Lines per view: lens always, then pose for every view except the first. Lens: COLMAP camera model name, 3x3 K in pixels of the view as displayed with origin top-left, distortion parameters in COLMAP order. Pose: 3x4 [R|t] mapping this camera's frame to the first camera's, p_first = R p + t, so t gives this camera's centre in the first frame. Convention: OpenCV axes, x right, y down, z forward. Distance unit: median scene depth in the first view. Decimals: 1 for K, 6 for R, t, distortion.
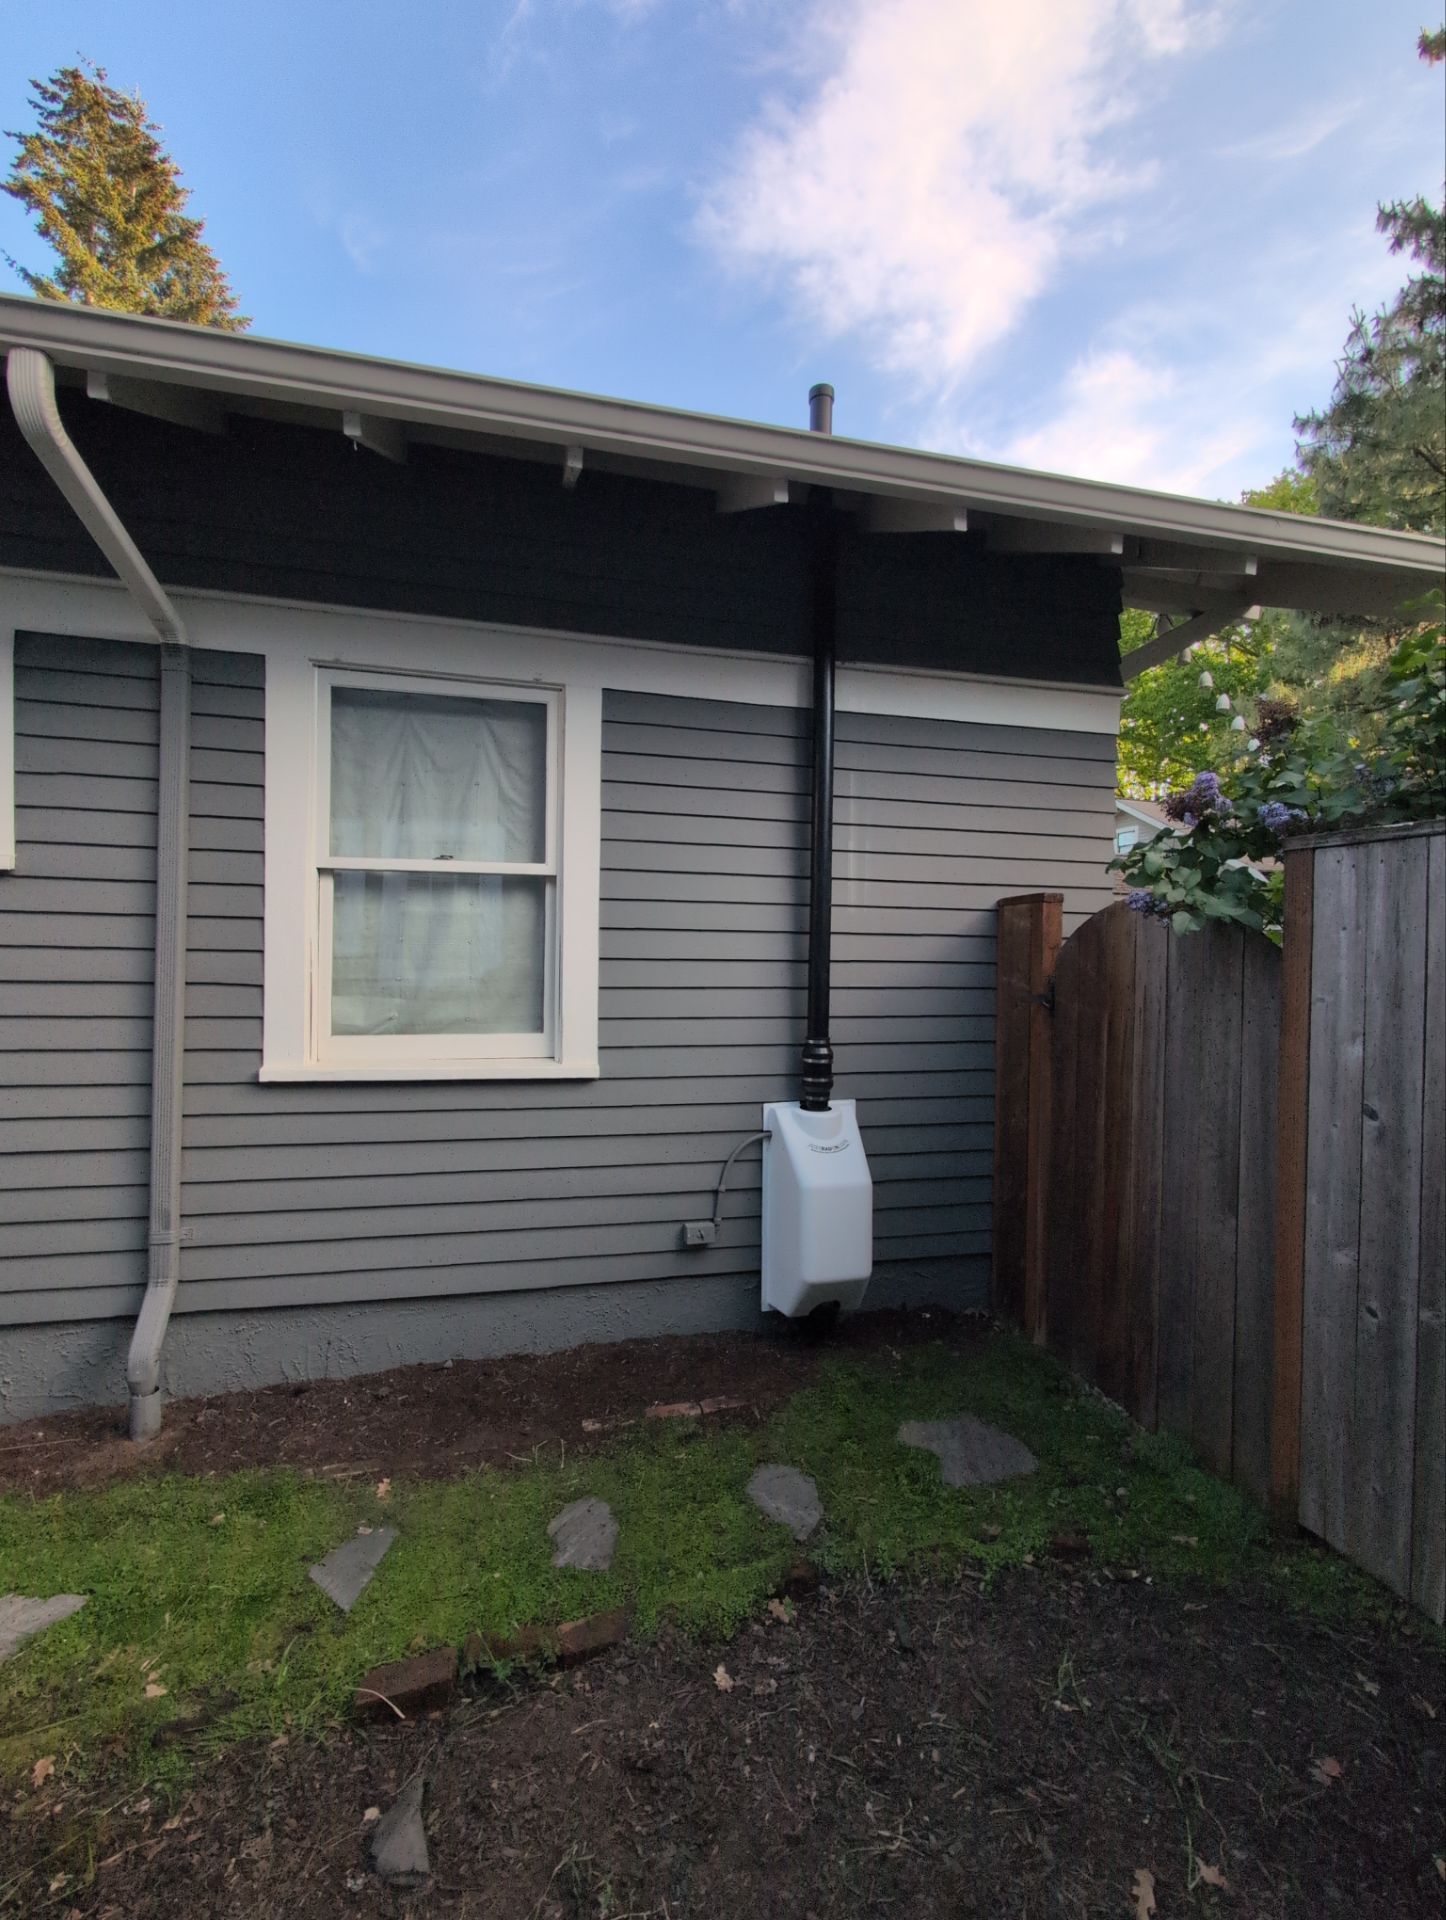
lens RADIAL K [[804.6, 0, 723.0], [0, 804.6, 960.0], [0, 0, 1]] dist [0.001554, 0.000469]
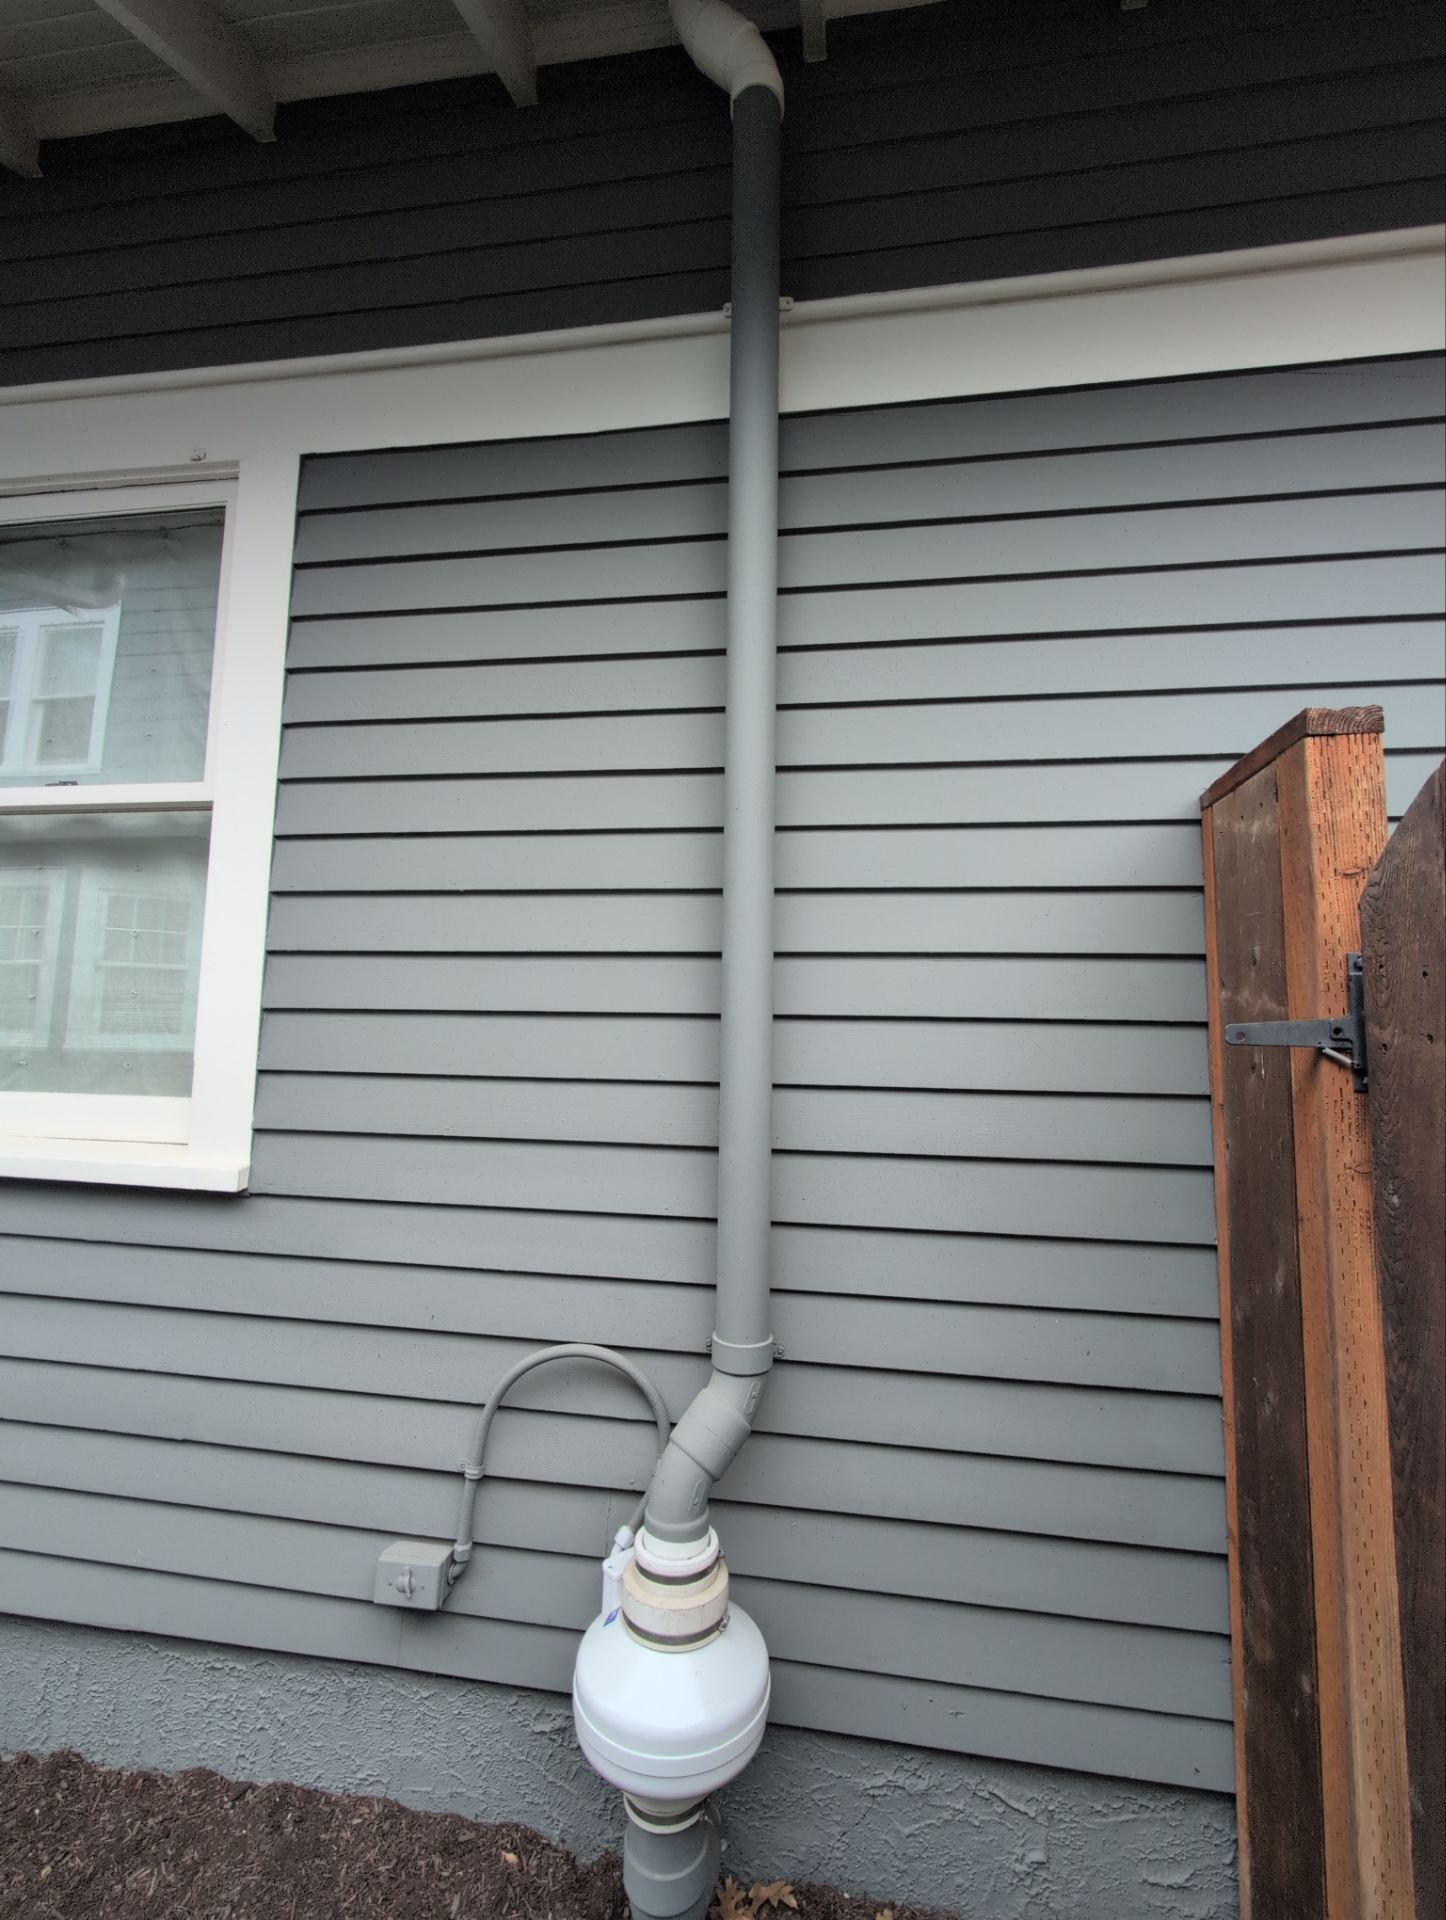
lens RADIAL K [[804.6, 0, 723.0], [0, 804.6, 960.0], [0, 0, 1]] dist [0.001554, 0.000469]
pose [[0.926900, -0.033608, -0.373800, 0.305698], [-0.009705, 0.993503, -0.113390, 0.057563], [0.375182, 0.108729, 0.920552, 0.639256]]
